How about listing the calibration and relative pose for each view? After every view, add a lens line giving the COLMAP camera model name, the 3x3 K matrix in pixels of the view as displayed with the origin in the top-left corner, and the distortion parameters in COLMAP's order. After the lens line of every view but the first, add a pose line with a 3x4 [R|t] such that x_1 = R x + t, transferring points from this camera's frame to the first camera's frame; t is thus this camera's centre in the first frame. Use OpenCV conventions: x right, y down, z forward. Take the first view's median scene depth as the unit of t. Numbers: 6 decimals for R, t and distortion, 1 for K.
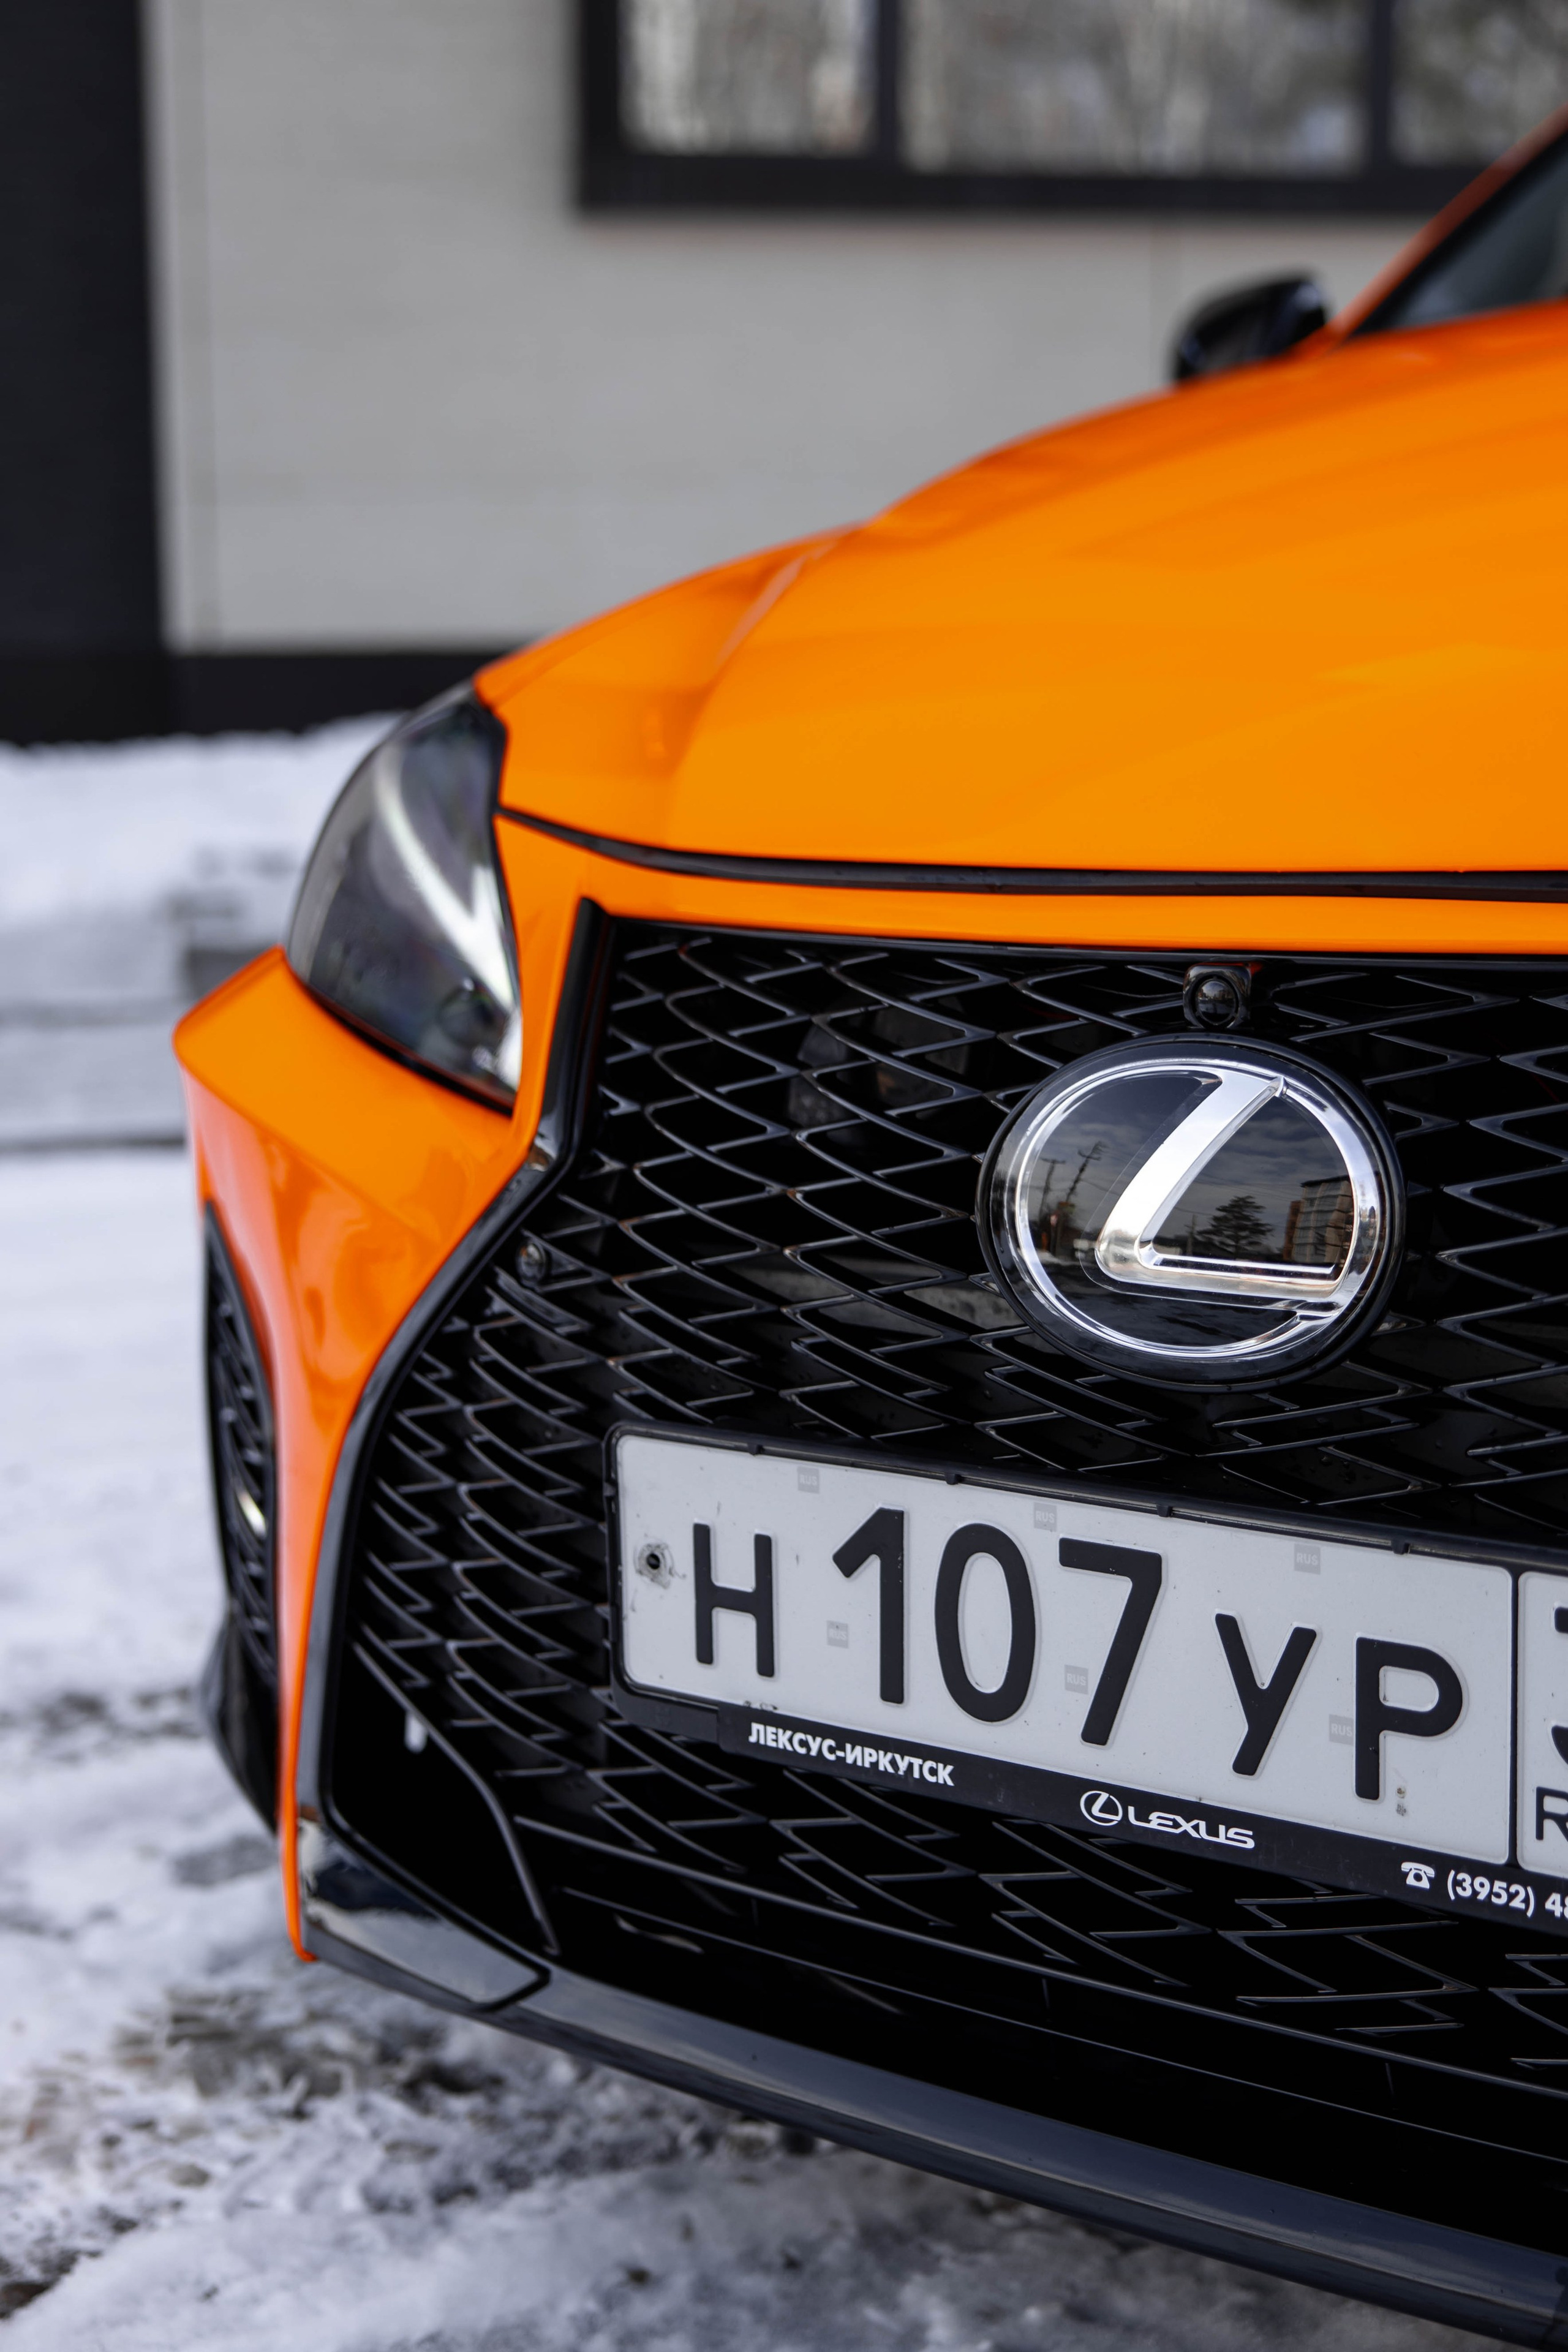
lens RADIAL K [[3382.2, 0, 658.2], [0, 3382.2, 1128.3], [0, 0, 1]] dist [0.015751, 0.000000]
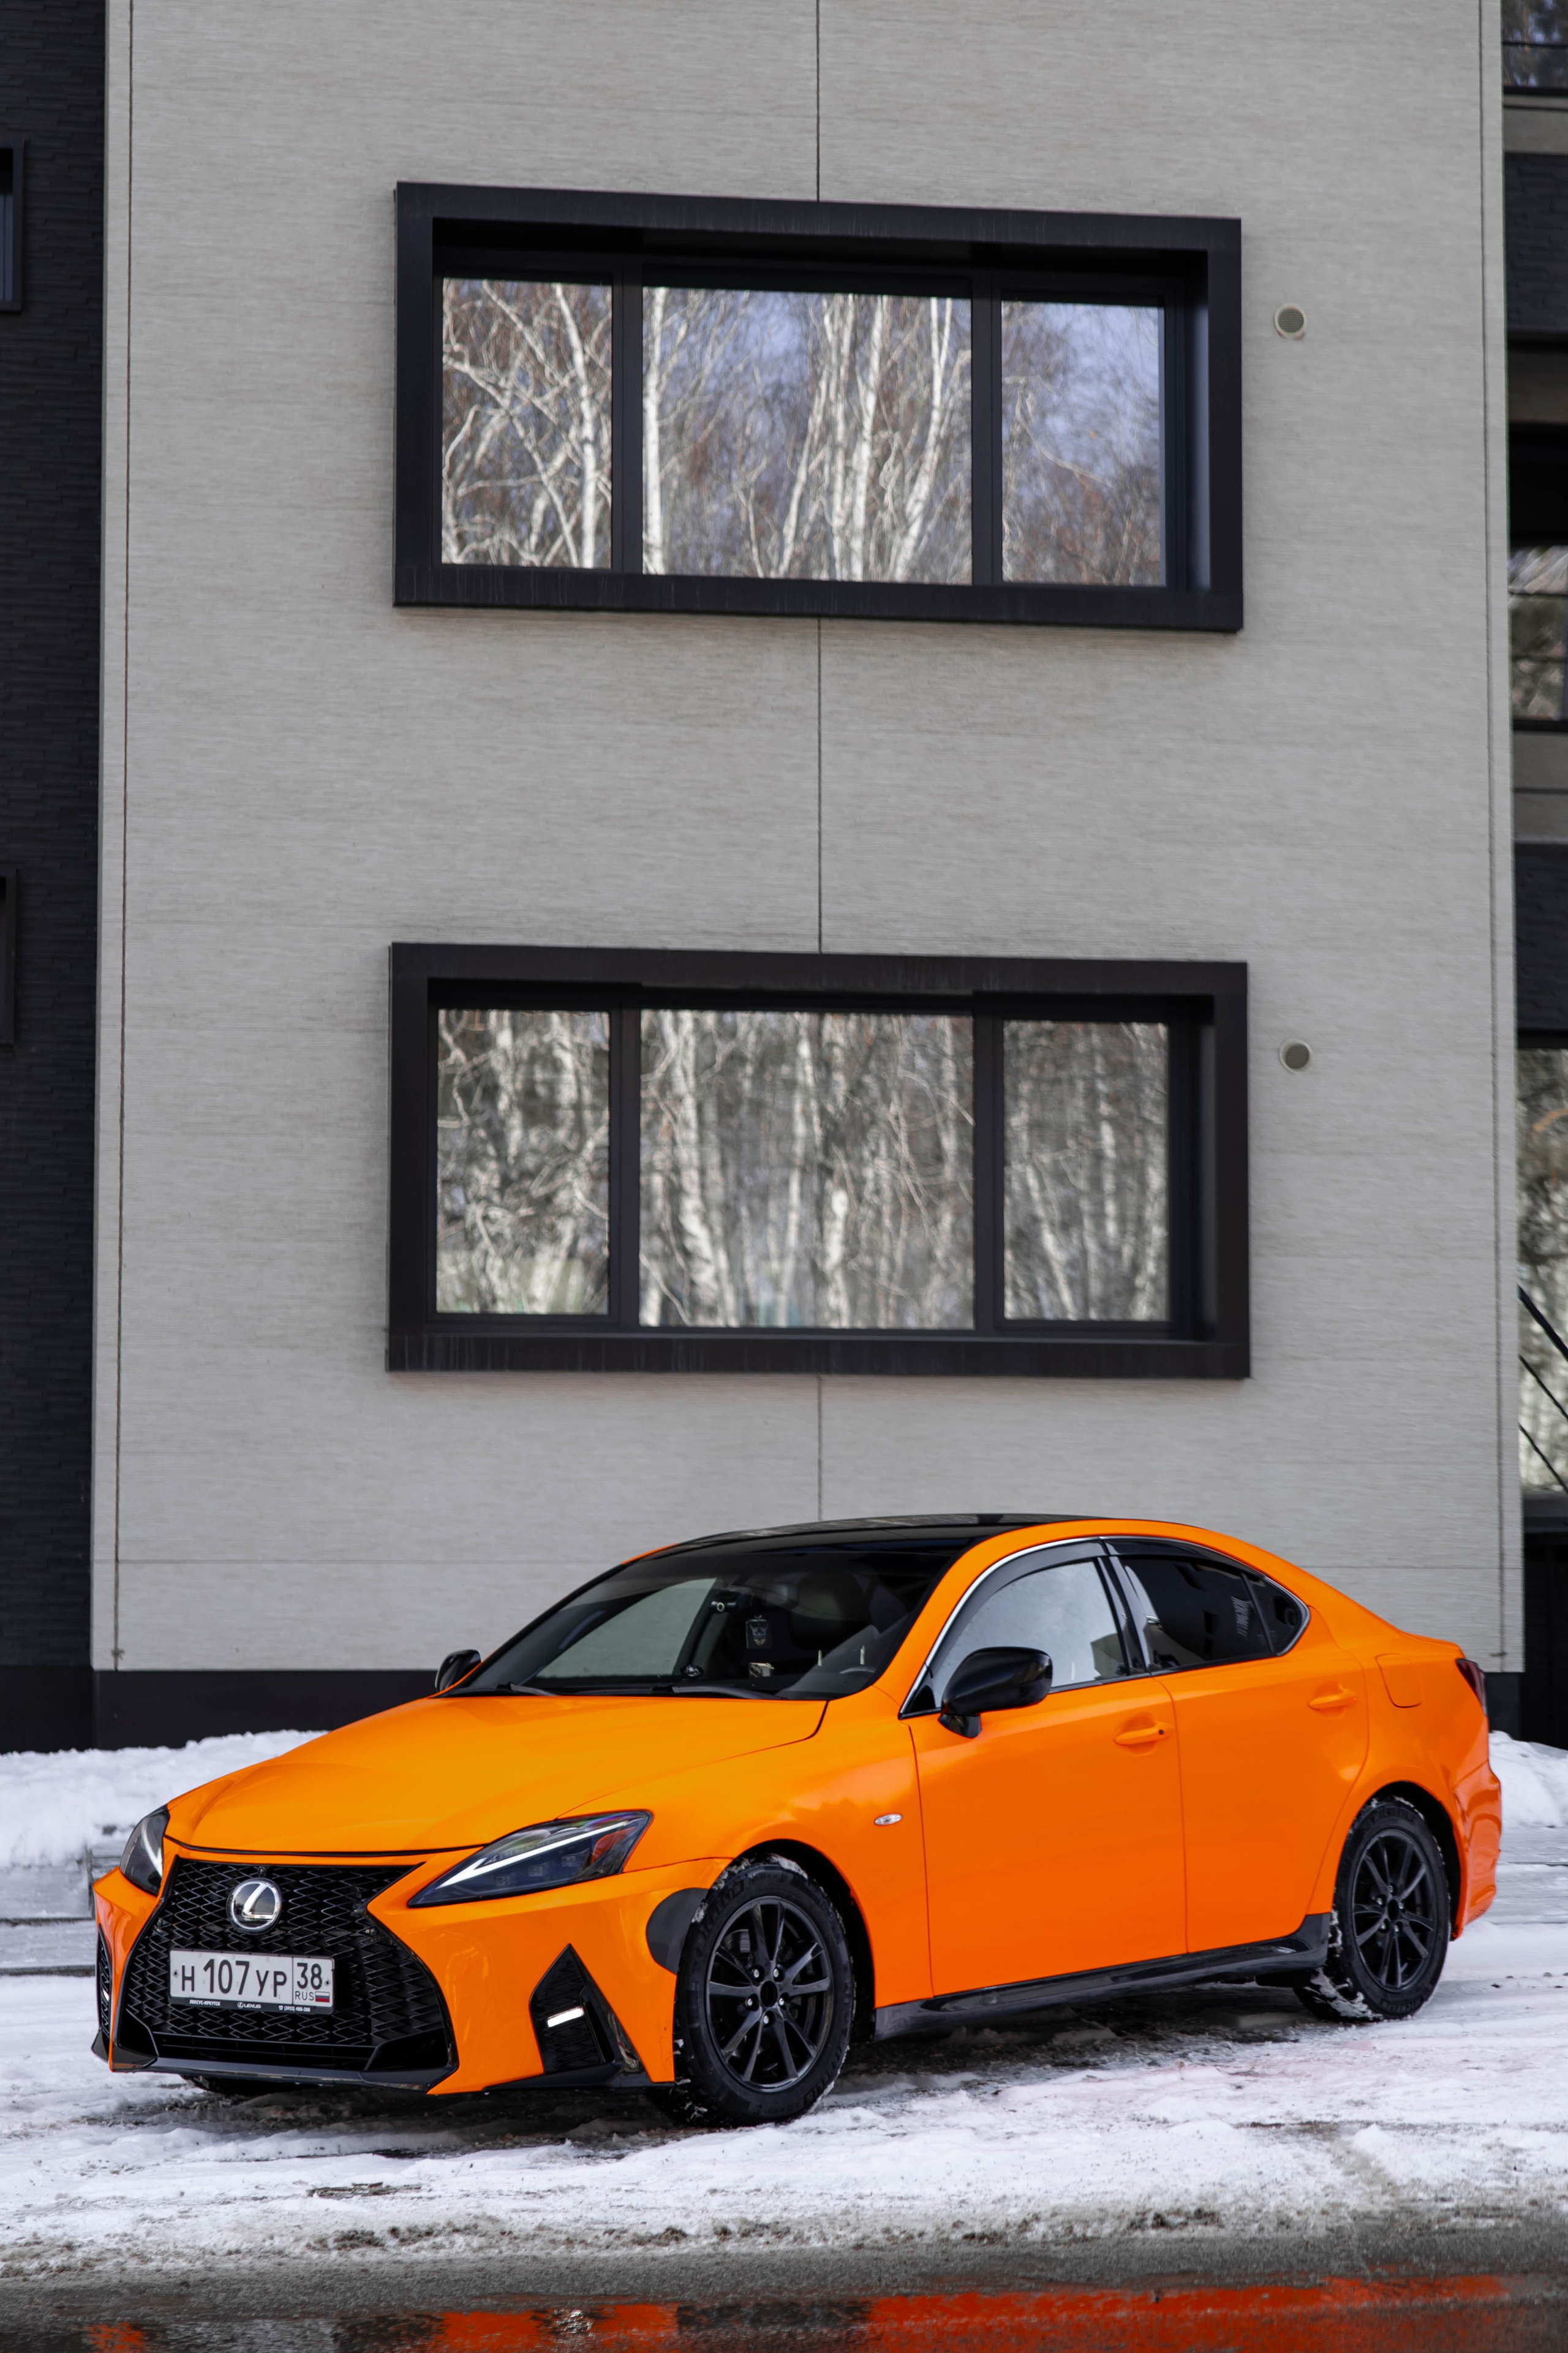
lens RADIAL K [[5519.9, 0, 760.1], [0, 5519.9, 1175.2], [0, 0, 1]] dist [0.184529, 0.000000]
pose [[0.999692, 0.014671, -0.020038, 1.172931], [-0.018215, 0.981596, -0.190101, 0.580459], [0.016880, 0.190407, 0.981560, -8.569275]]
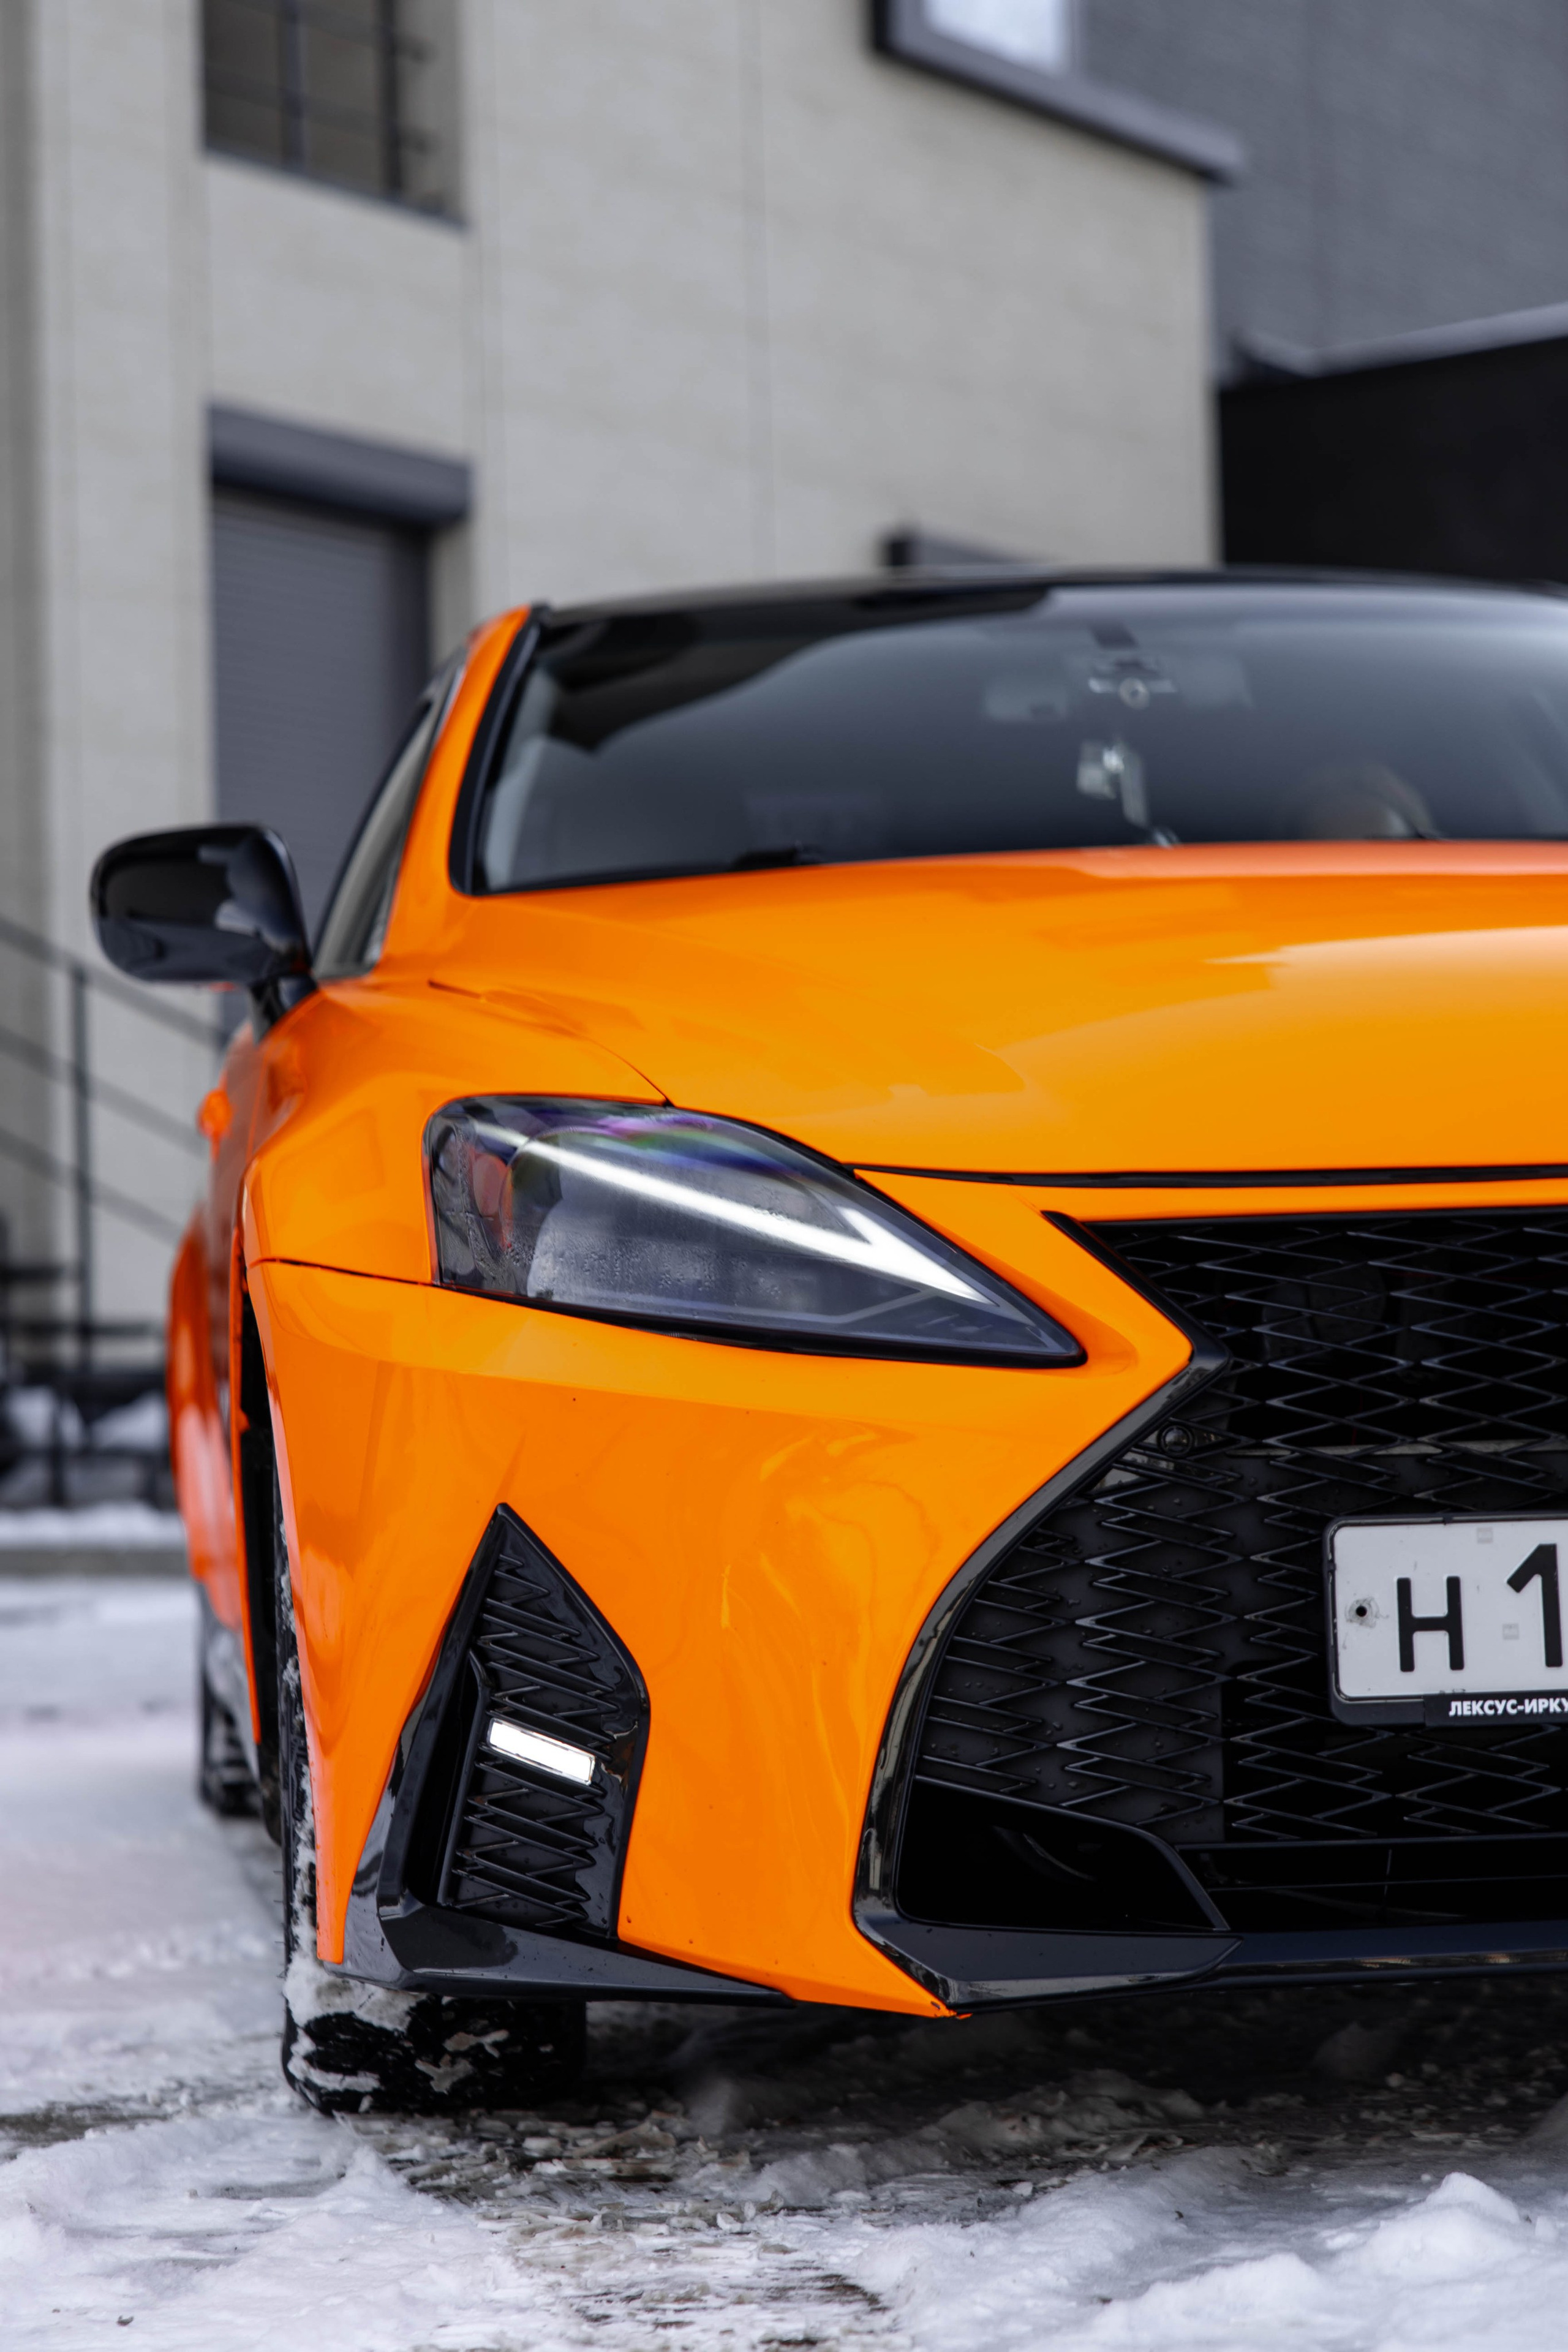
lens RADIAL K [[4655.0, 0, 776.7], [0, 4655.0, 1187.4], [0, 0, 1]] dist [0.094004, 0.000000]
pose [[0.729242, 0.034095, 0.683406, -1.672738], [0.103365, 0.981807, -0.159280, 0.254863], [-0.676404, 0.186794, 0.712451, -0.353972]]
